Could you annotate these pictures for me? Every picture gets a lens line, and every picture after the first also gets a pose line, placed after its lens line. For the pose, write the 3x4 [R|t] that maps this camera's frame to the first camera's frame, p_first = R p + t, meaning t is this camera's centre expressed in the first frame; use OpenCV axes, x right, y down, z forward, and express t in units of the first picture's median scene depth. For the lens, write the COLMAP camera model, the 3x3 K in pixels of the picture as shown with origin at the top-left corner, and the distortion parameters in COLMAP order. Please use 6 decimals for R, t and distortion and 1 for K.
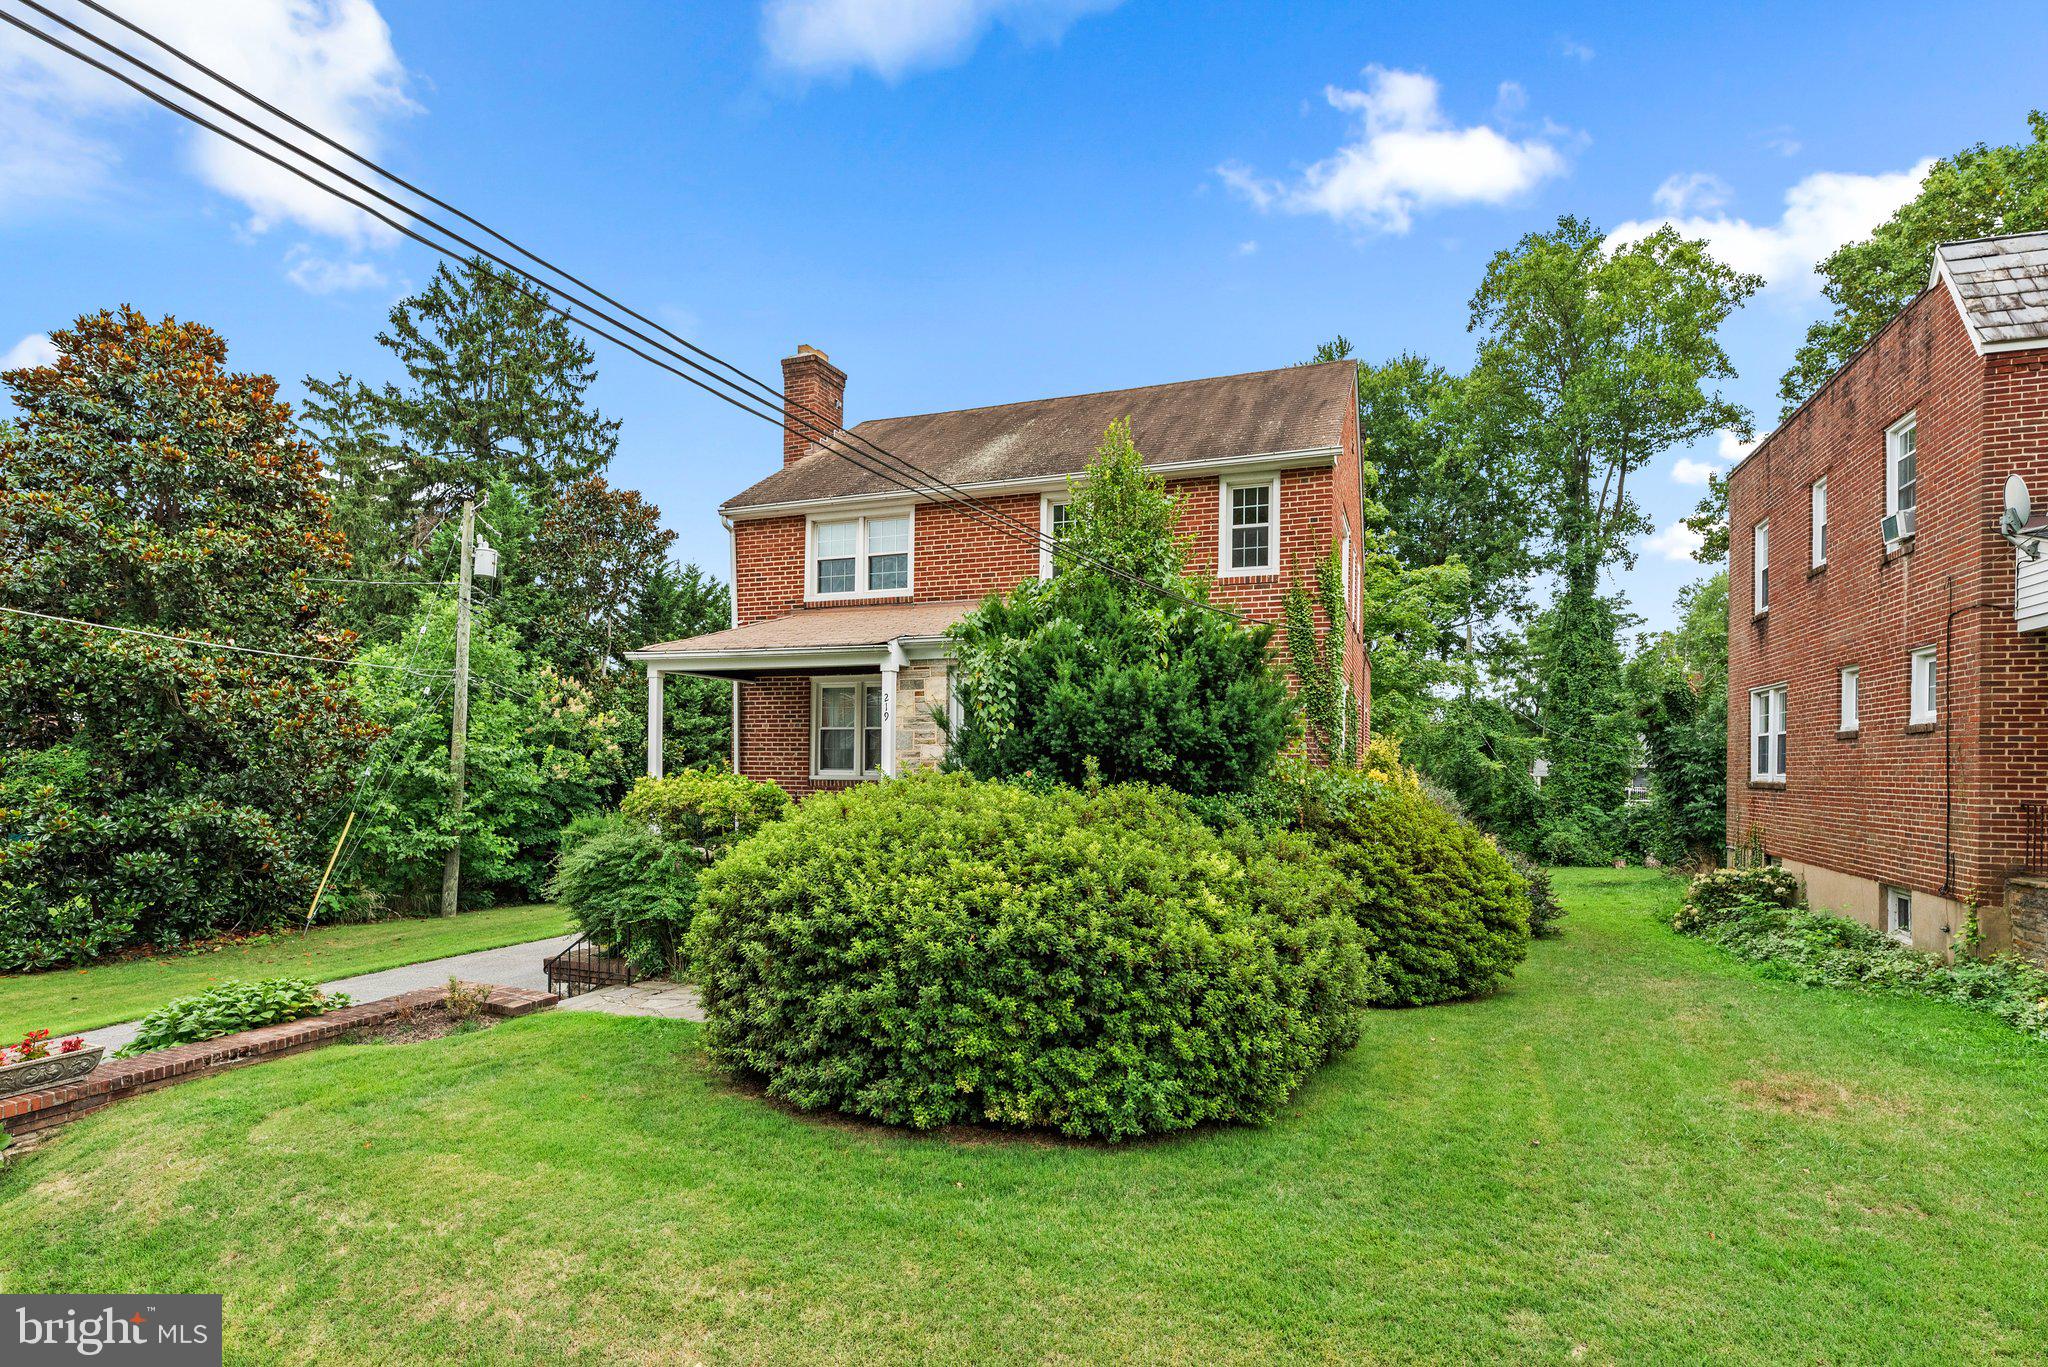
lens RADIAL K [[1001.4, 0, 1041.0], [0, 1001.4, 759.2], [0, 0, 1]] dist [0.000439, -0.000236]
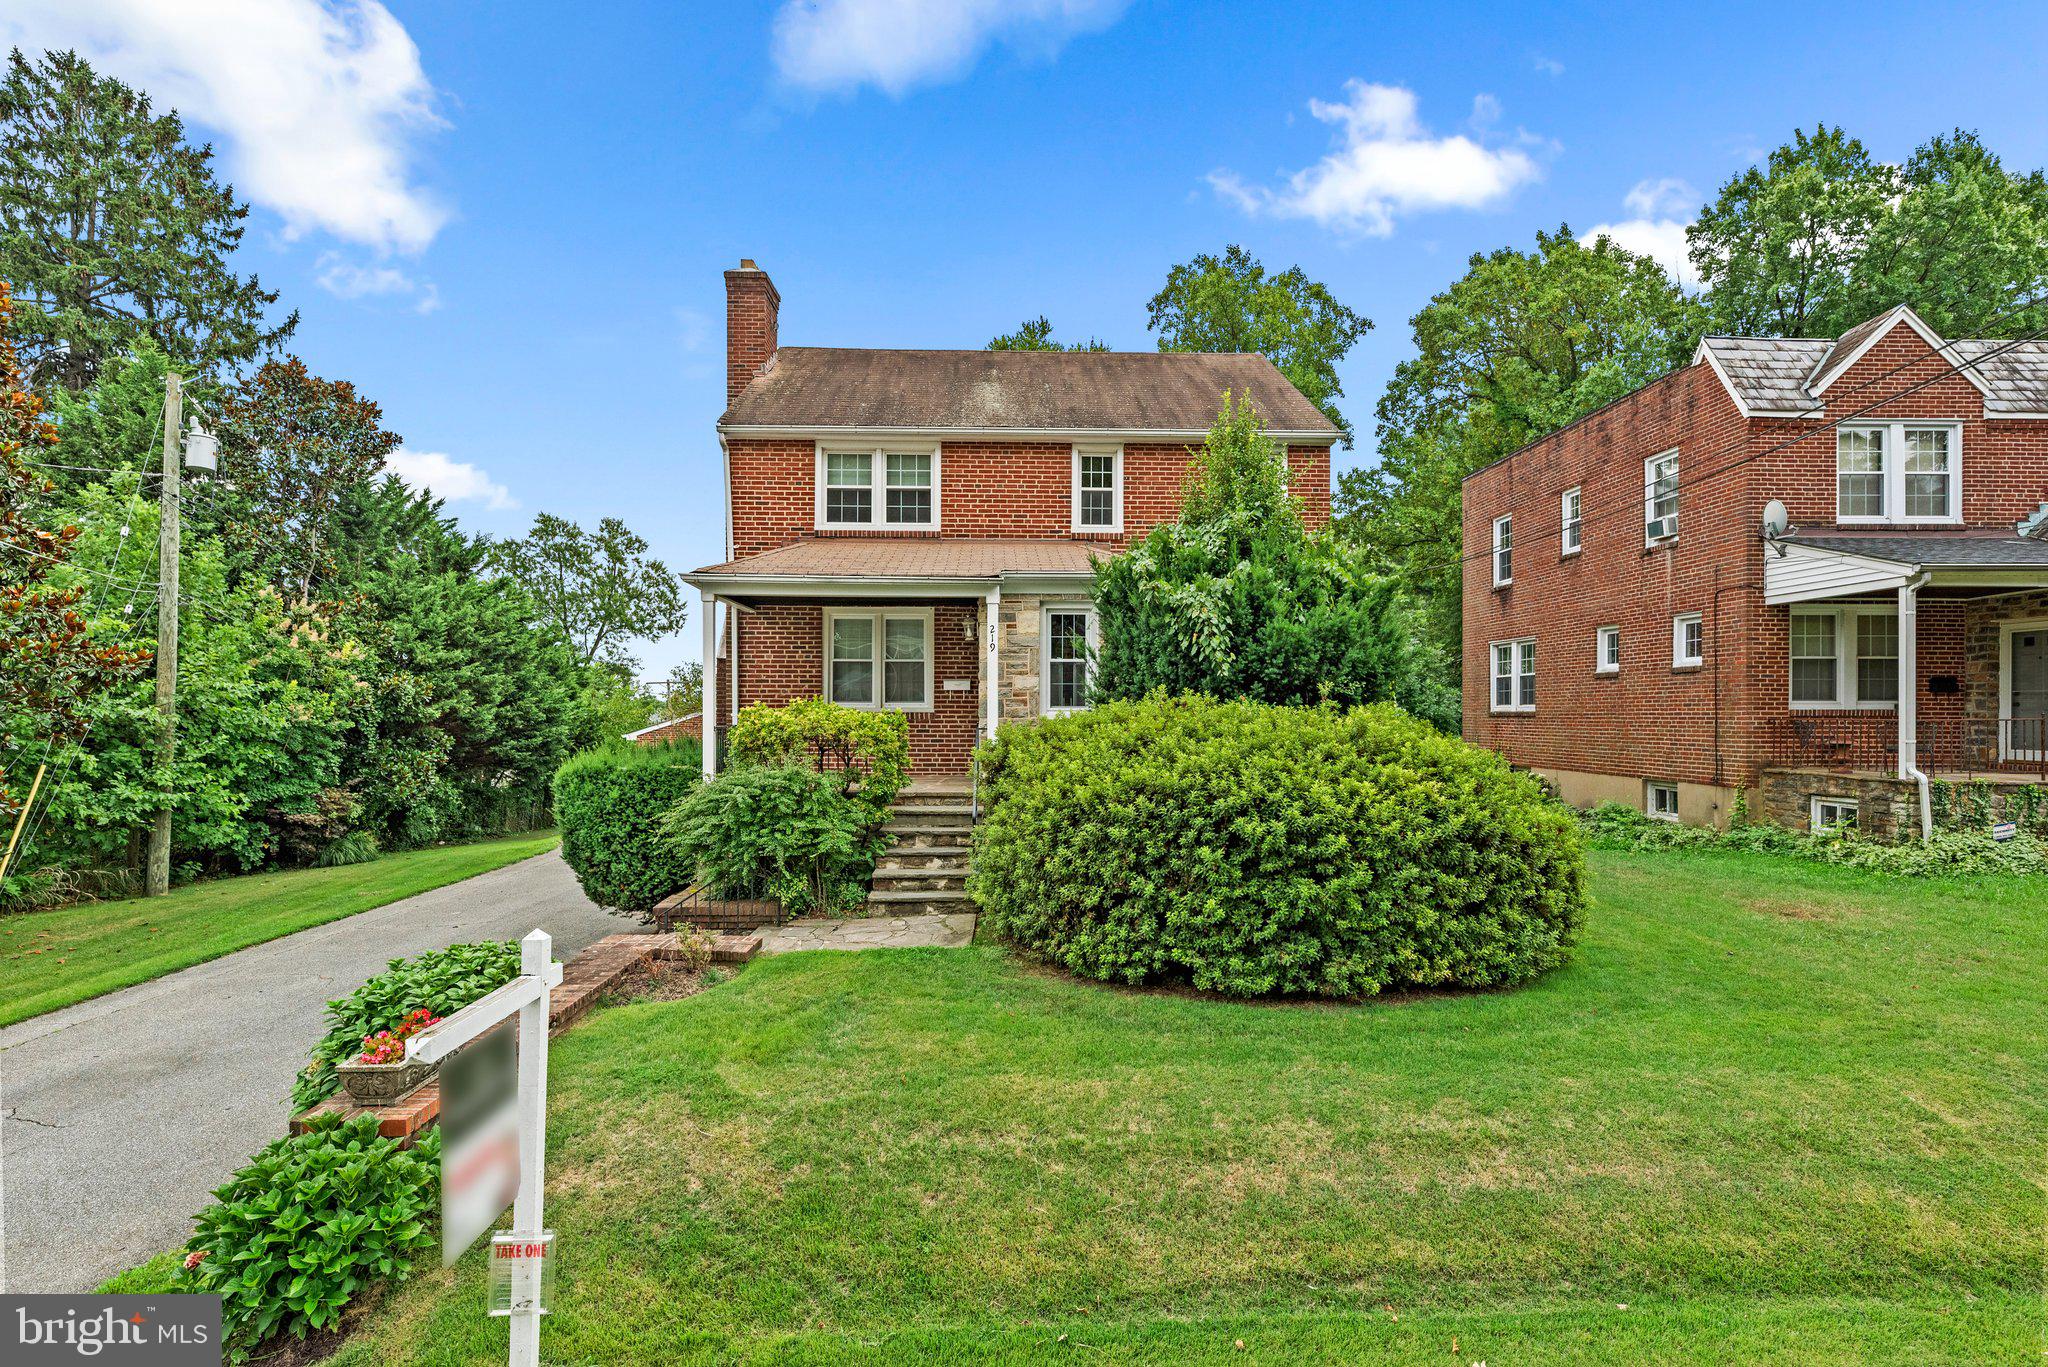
lens RADIAL K [[971.2, 0, 1028.1], [0, 971.2, 712.1], [0, 0, 1]] dist [0.000753, -0.001055]
pose [[0.926076, -0.005263, 0.377299, -0.394951], [0.002512, 0.999967, 0.007785, 0.012747], [-0.377328, -0.006262, 0.926059, 0.045774]]
